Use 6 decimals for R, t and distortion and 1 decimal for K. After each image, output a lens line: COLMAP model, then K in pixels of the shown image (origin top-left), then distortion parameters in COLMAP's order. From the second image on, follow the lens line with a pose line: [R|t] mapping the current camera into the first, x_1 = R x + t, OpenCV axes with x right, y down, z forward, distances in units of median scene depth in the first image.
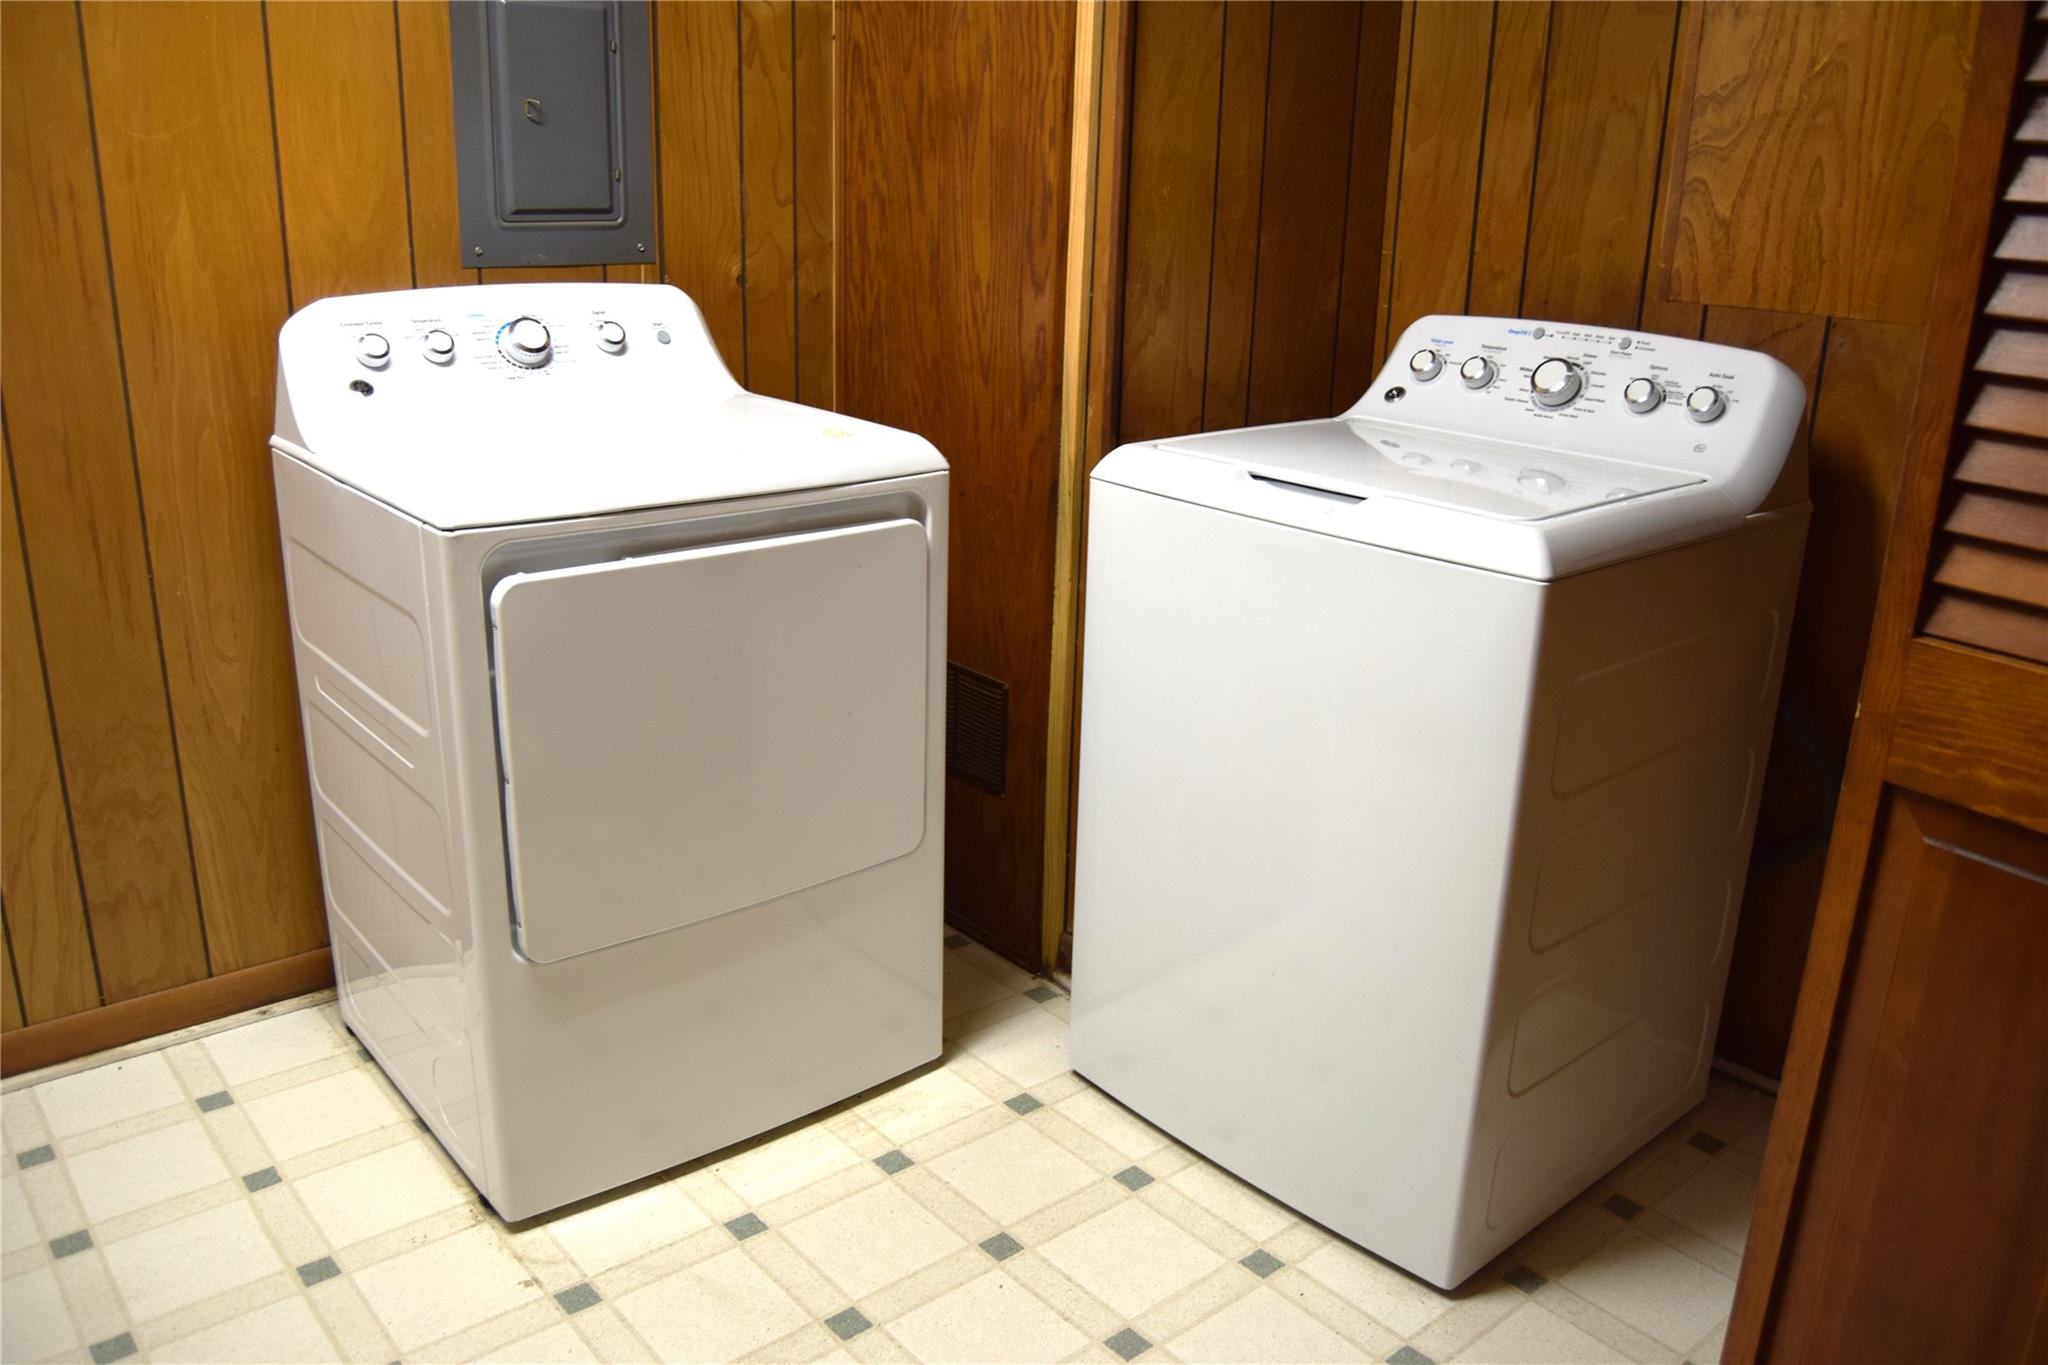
lens RADIAL K [[1614.6, 0, 1019.2], [0, 1614.6, 689.3], [0, 0, 1]] dist [-0.080413, 0.018402]
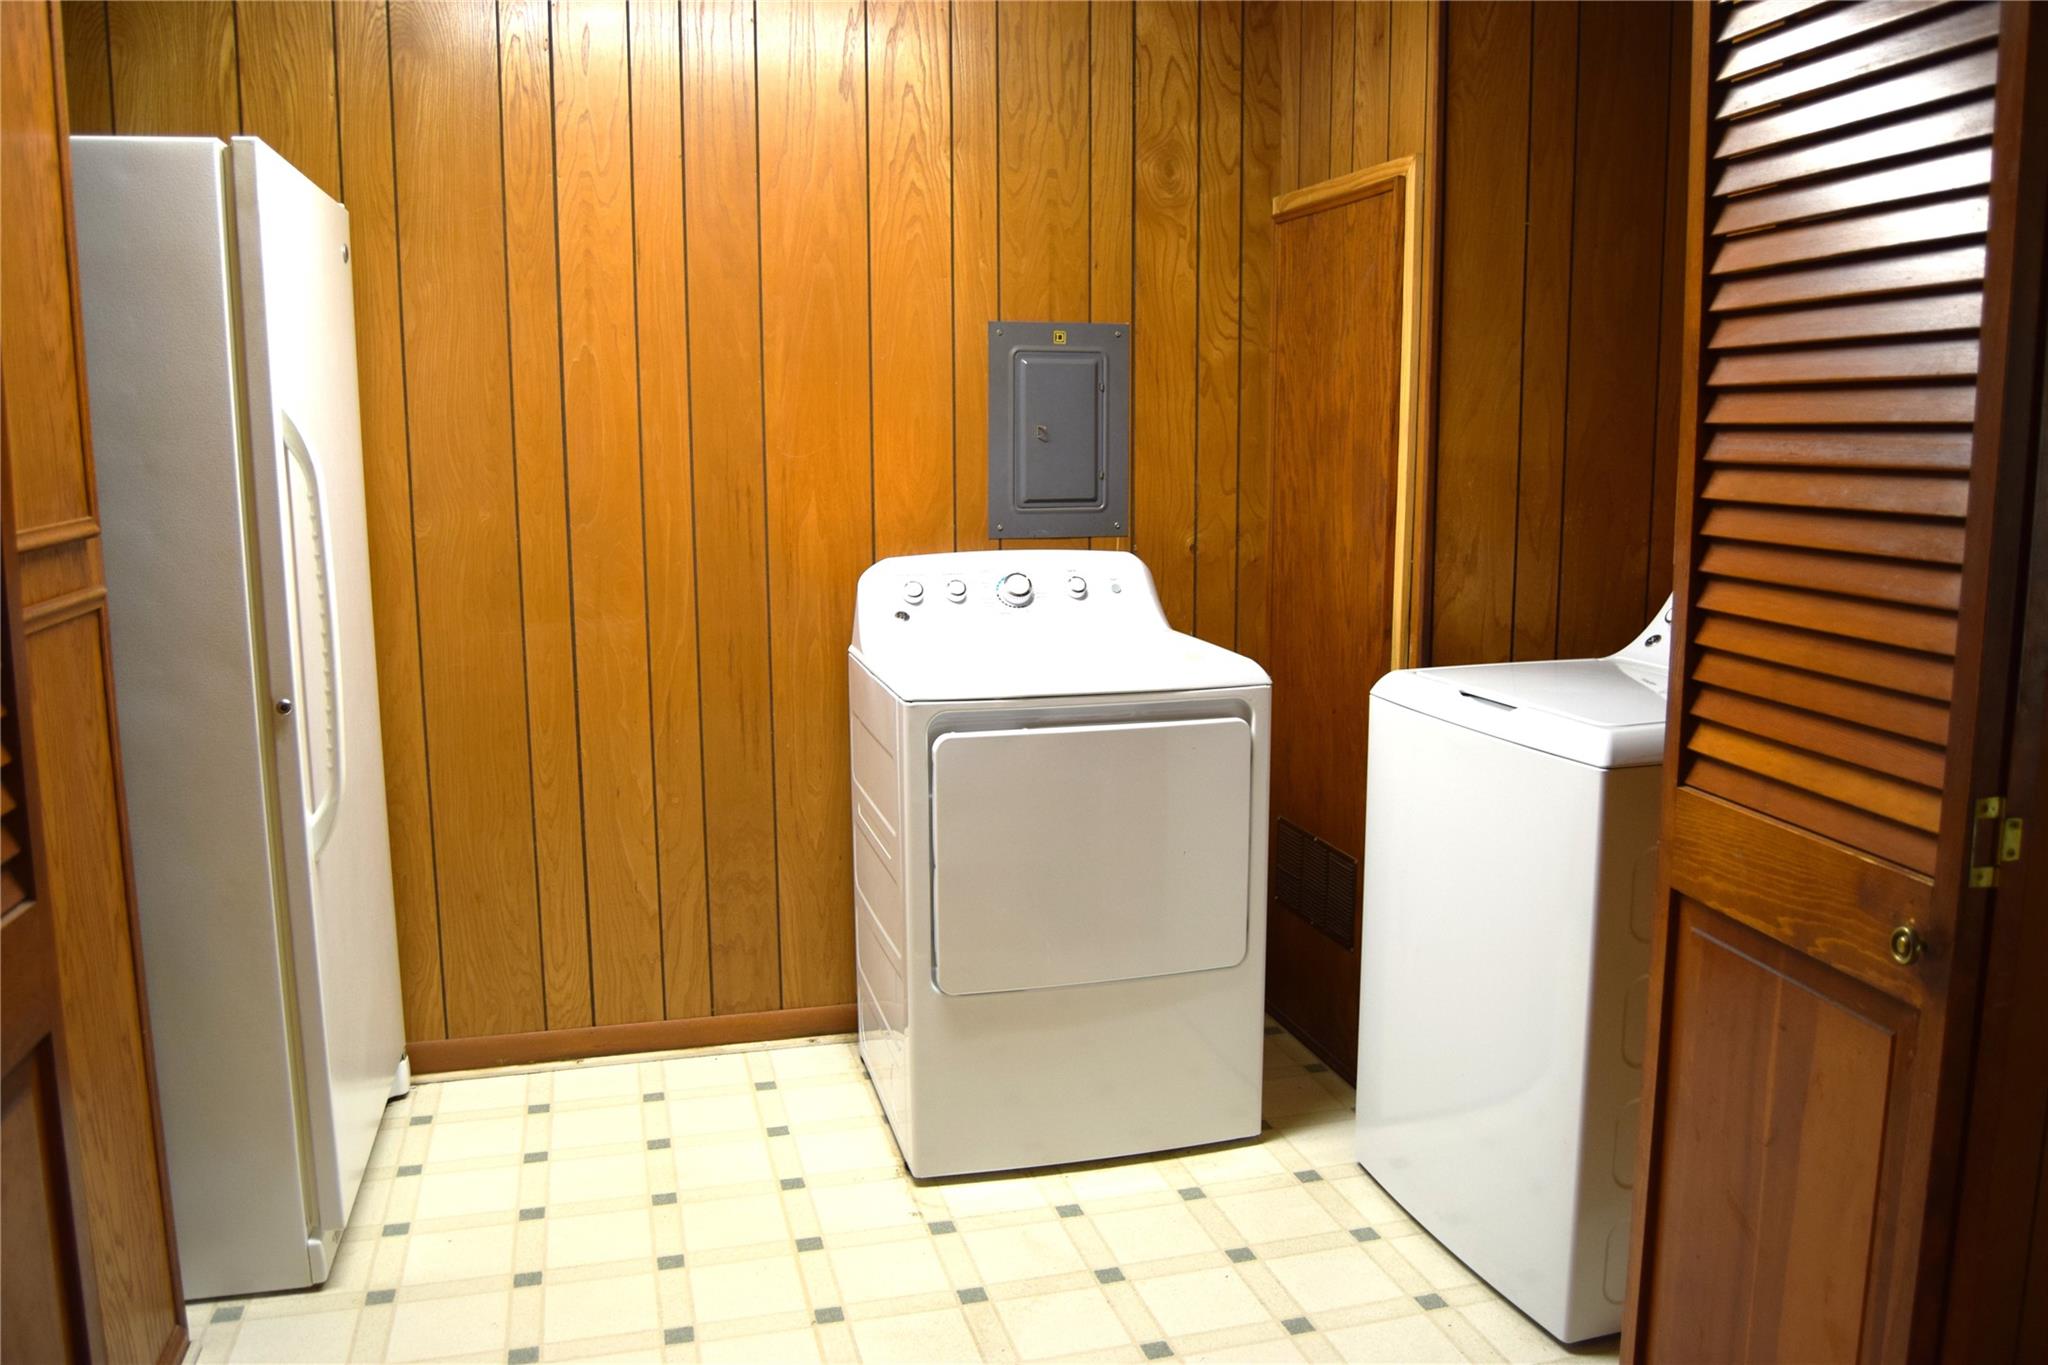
lens RADIAL K [[1614.6, 0, 1019.2], [0, 1614.6, 689.3], [0, 0, 1]] dist [-0.080413, 0.018402]
pose [[0.904005, 0.036700, -0.425943, 0.324224], [-0.103935, 0.985284, -0.135694, 0.072358], [0.414695, 0.166938, 0.894516, -0.303204]]
